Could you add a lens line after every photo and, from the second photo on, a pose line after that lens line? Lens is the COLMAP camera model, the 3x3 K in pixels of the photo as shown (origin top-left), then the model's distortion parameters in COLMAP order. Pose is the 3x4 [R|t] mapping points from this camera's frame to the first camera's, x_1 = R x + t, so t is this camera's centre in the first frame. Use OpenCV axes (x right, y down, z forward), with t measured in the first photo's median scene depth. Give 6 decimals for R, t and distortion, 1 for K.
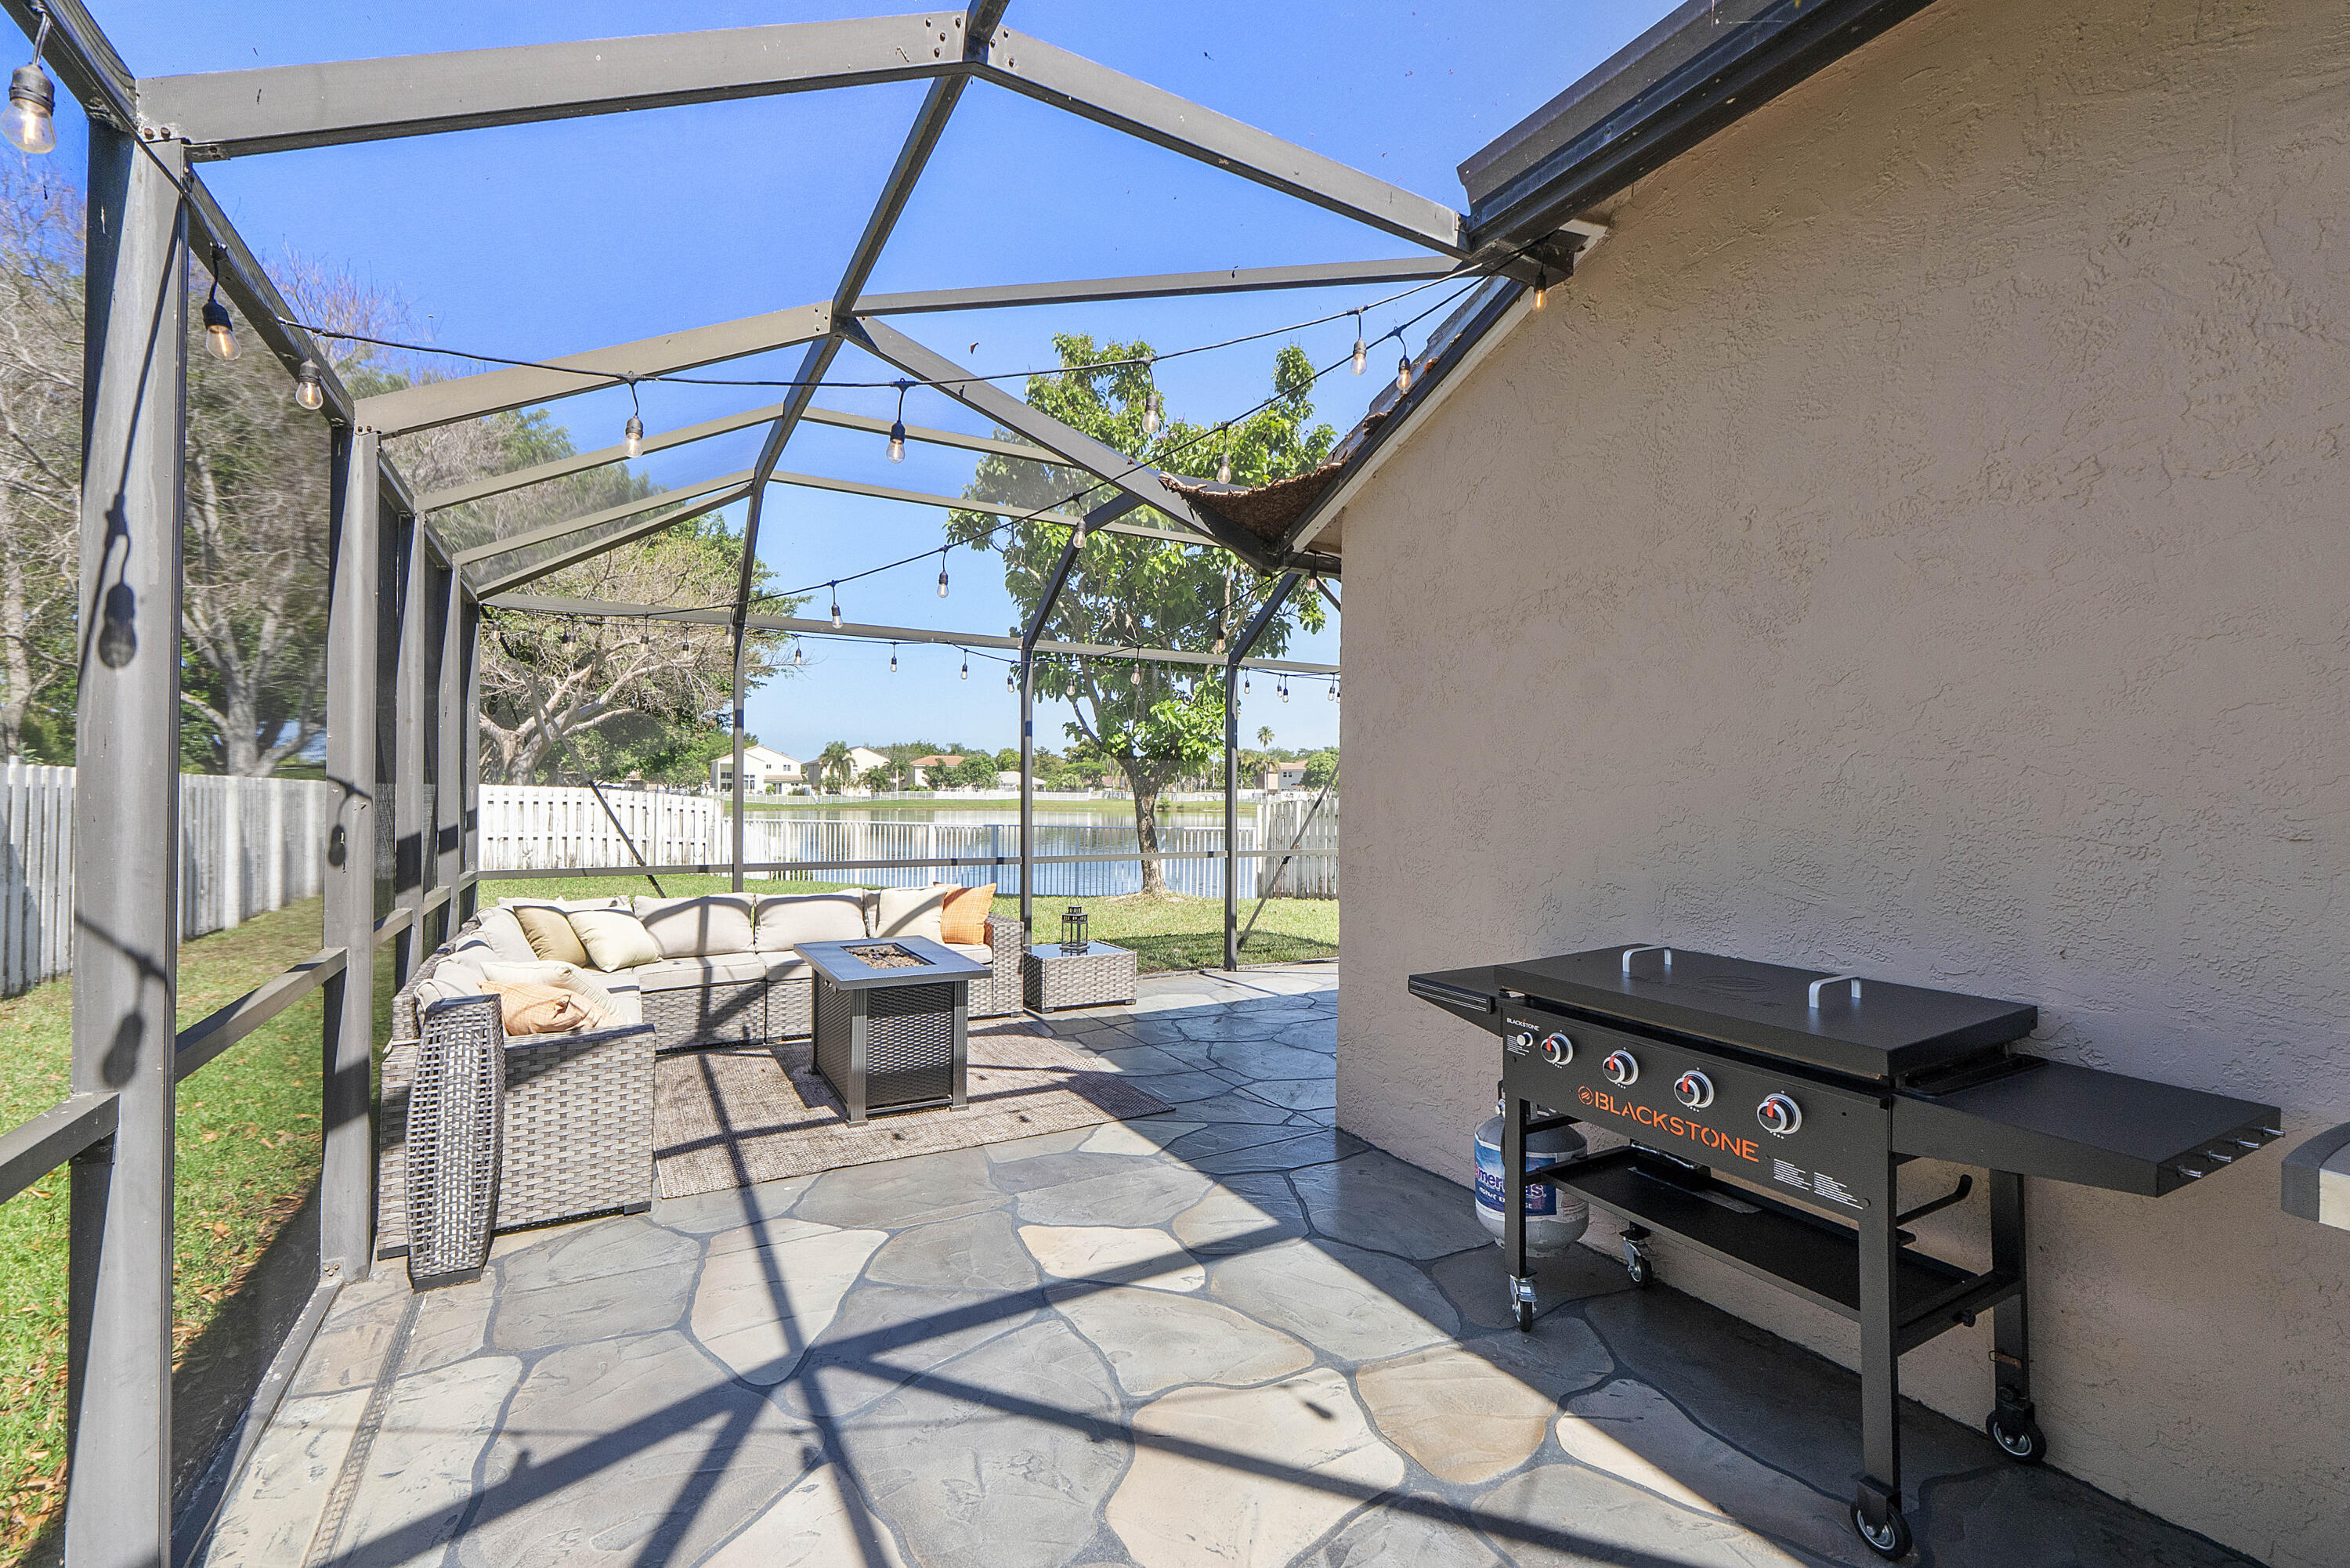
lens RADIAL K [[1018.3, 0, 1185.3], [0, 1018.3, 778.5], [0, 0, 1]] dist [-0.002113, -0.000604]
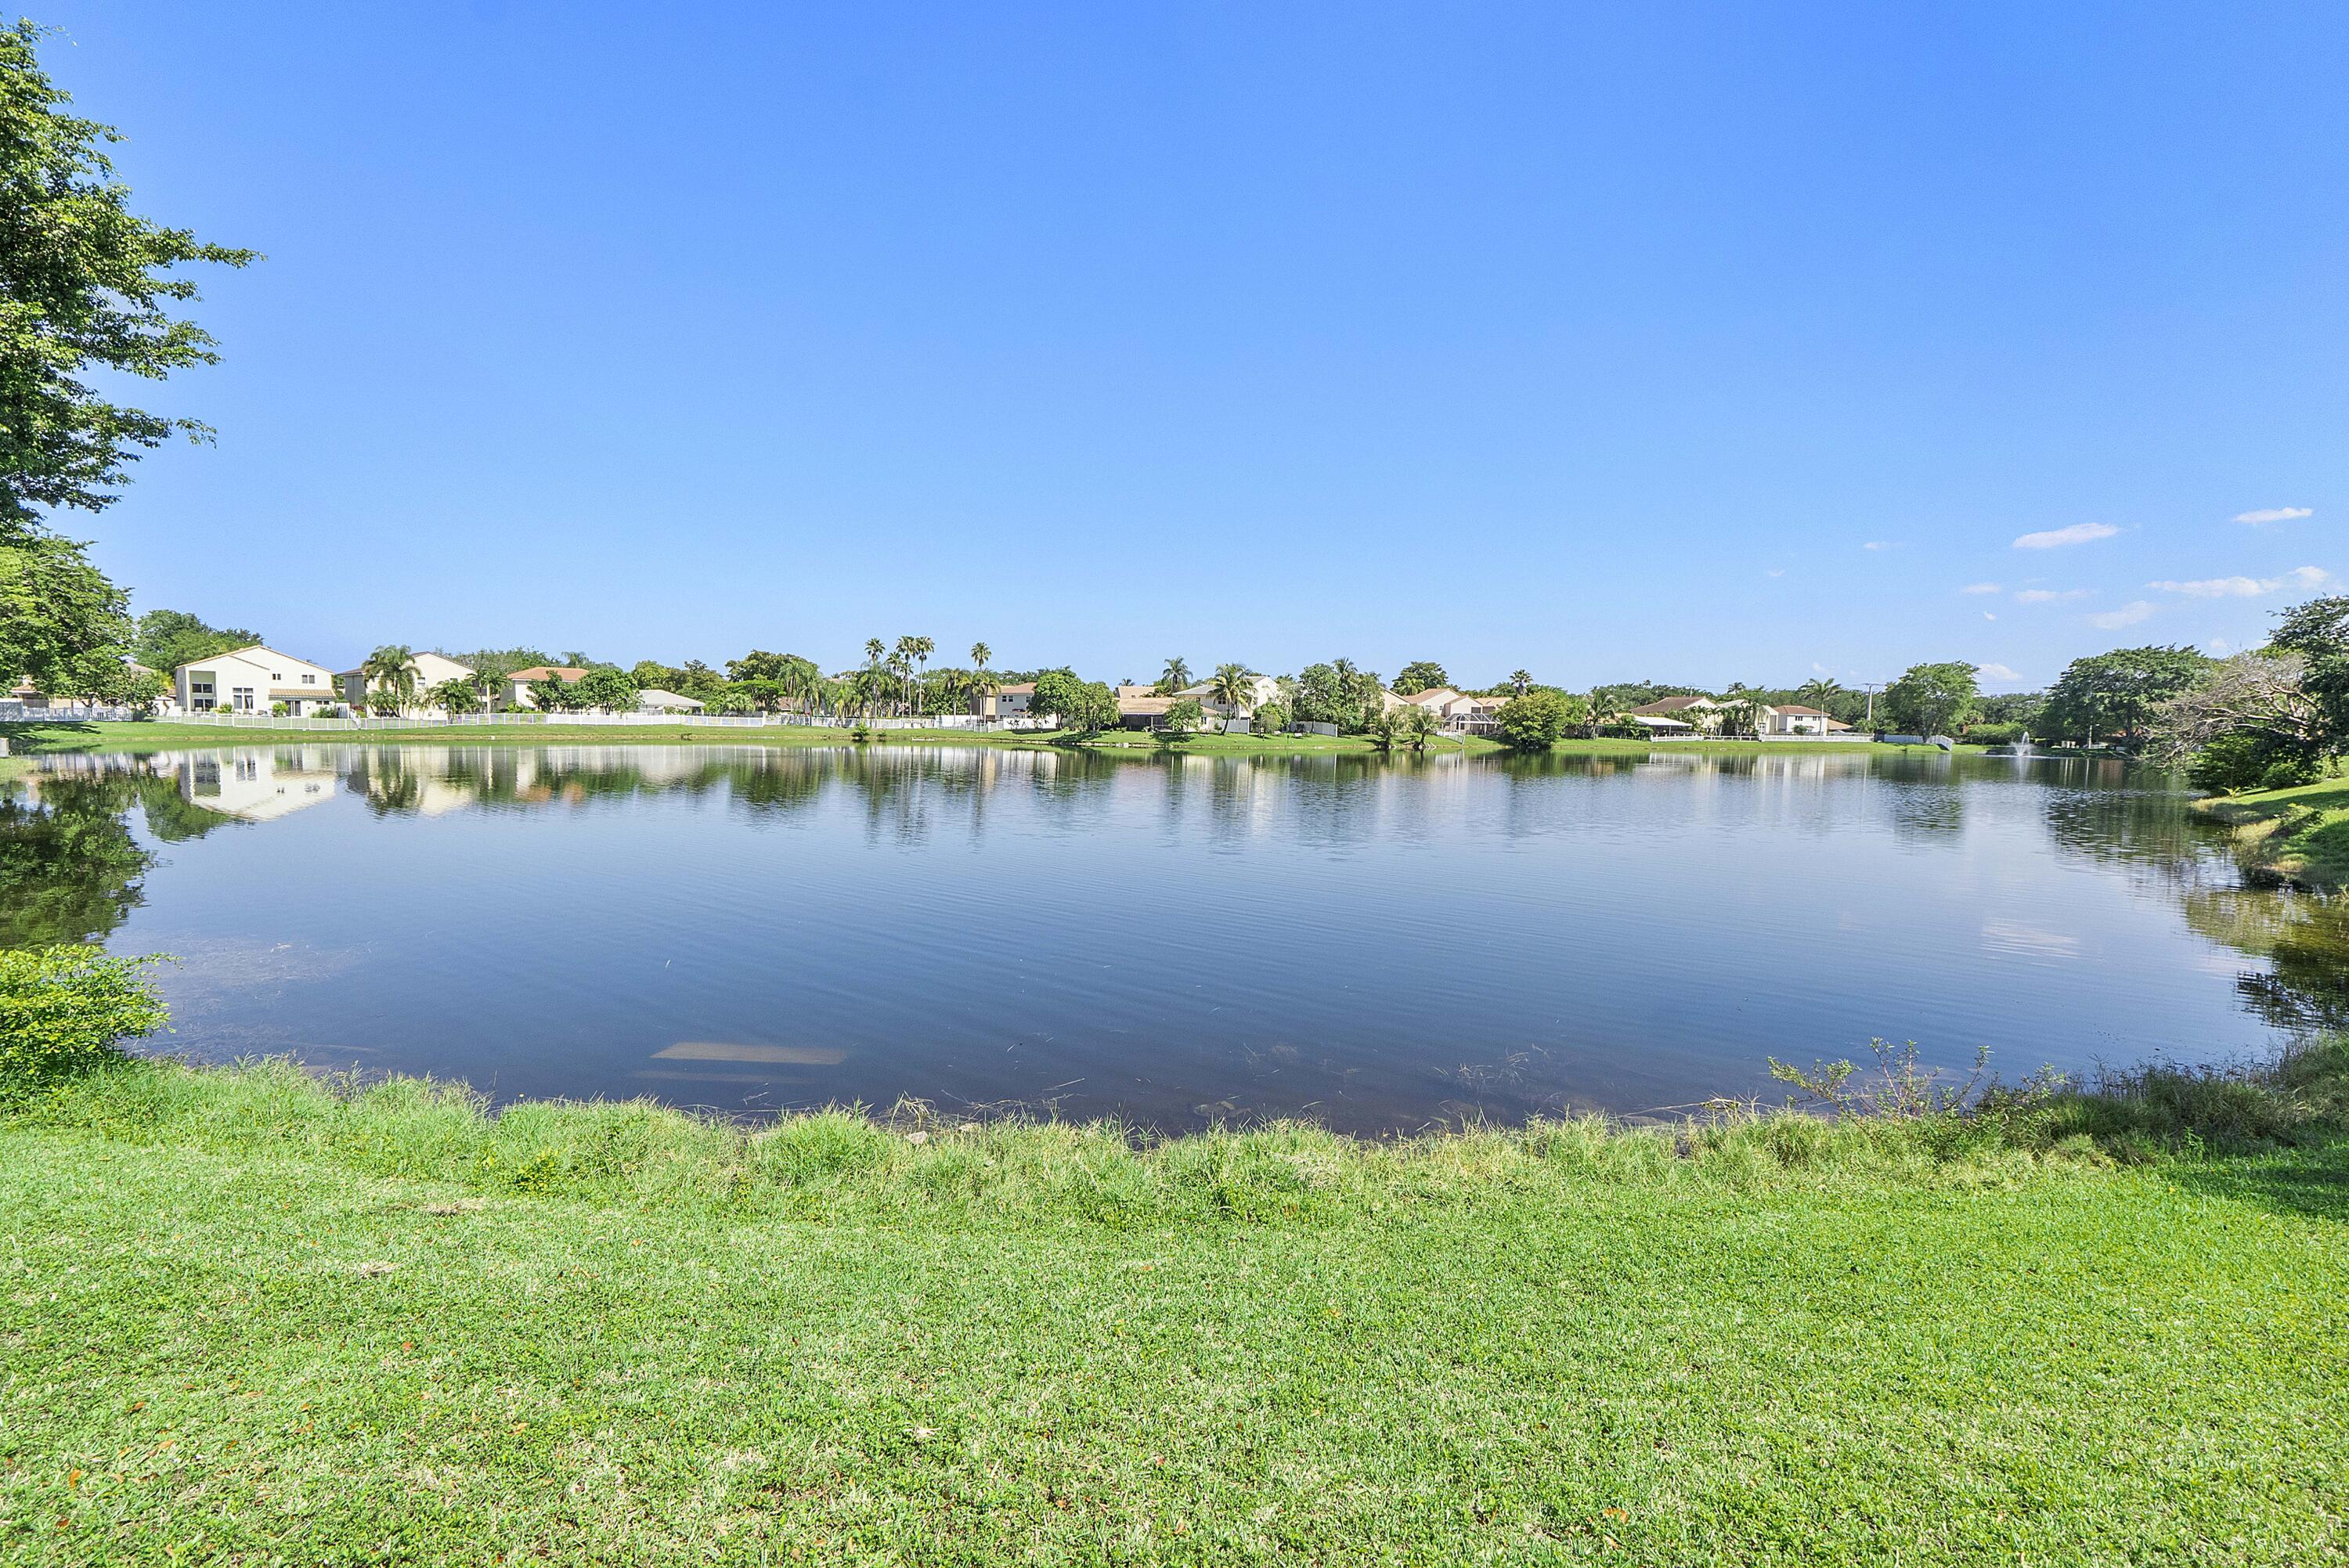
lens RADIAL K [[1015.4, 0, 1179.8], [0, 1015.4, 777.7], [0, 0, 1]] dist [-0.002923, -0.000807]
pose [[0.949064, -0.009490, 0.314940, -0.780423], [-0.012783, 0.997564, 0.068580, 0.044893], [-0.314823, -0.069113, 0.946631, 2.838406]]
